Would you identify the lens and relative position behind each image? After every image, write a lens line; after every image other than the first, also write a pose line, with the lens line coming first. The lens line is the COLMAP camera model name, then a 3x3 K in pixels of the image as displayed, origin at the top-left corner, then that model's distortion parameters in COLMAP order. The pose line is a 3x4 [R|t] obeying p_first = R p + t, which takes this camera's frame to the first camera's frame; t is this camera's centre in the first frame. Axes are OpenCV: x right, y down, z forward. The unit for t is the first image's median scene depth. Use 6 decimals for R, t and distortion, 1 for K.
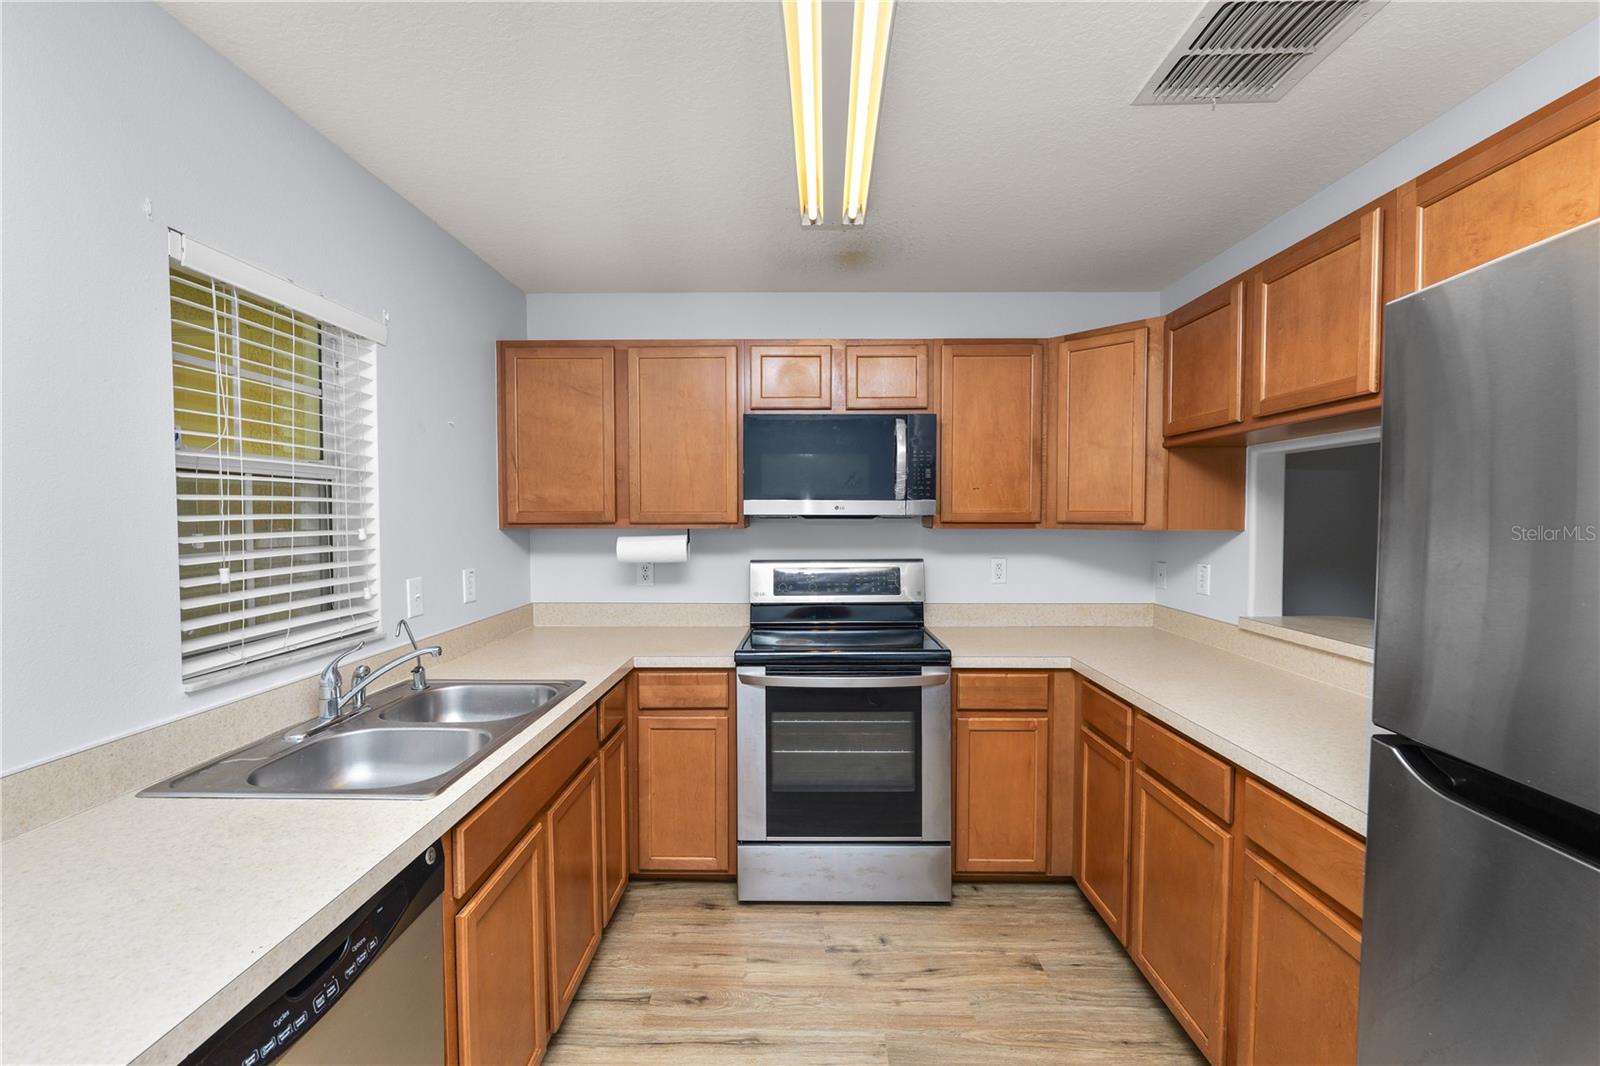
lens RADIAL K [[645.5, 0, 808.5], [0, 645.5, 533.3], [0, 0, 1]] dist [-0.011539, -0.000142]
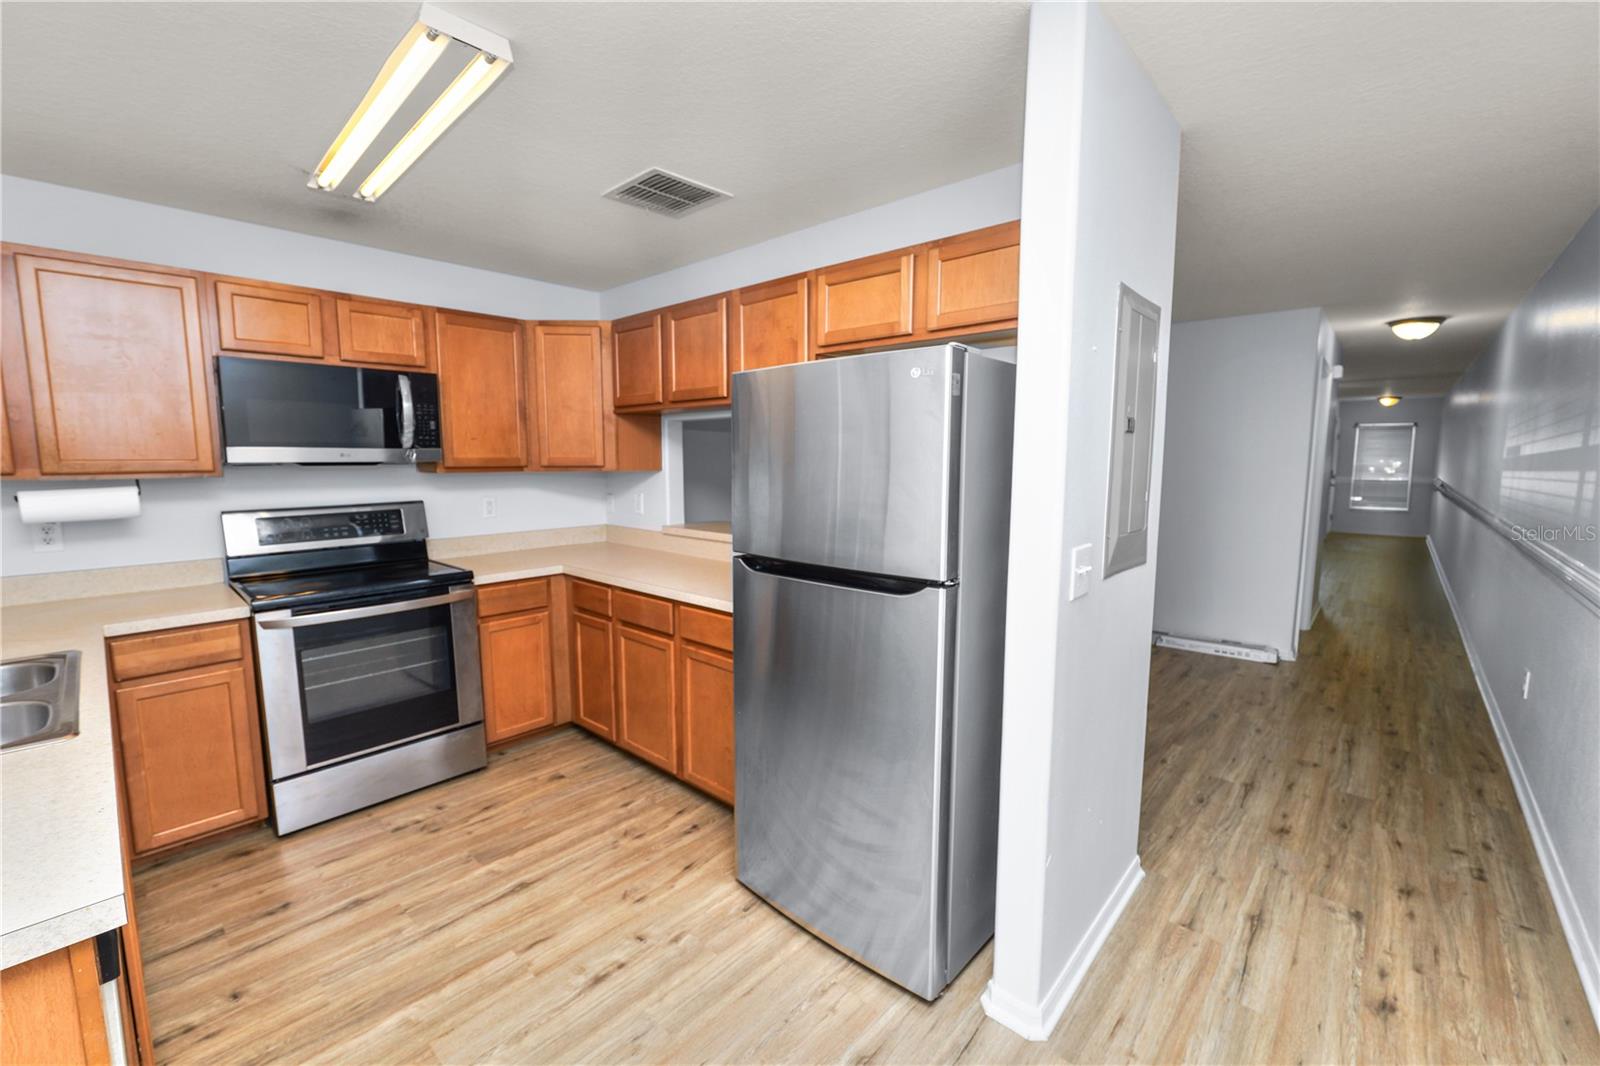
lens RADIAL K [[645.5, 0, 808.5], [0, 645.5, 533.3], [0, 0, 1]] dist [-0.011539, -0.000142]
pose [[0.654744, -0.089609, 0.750520, -0.279992], [0.022246, 0.994802, 0.099368, 0.000588], [-0.755523, -0.048365, 0.653335, -0.298380]]
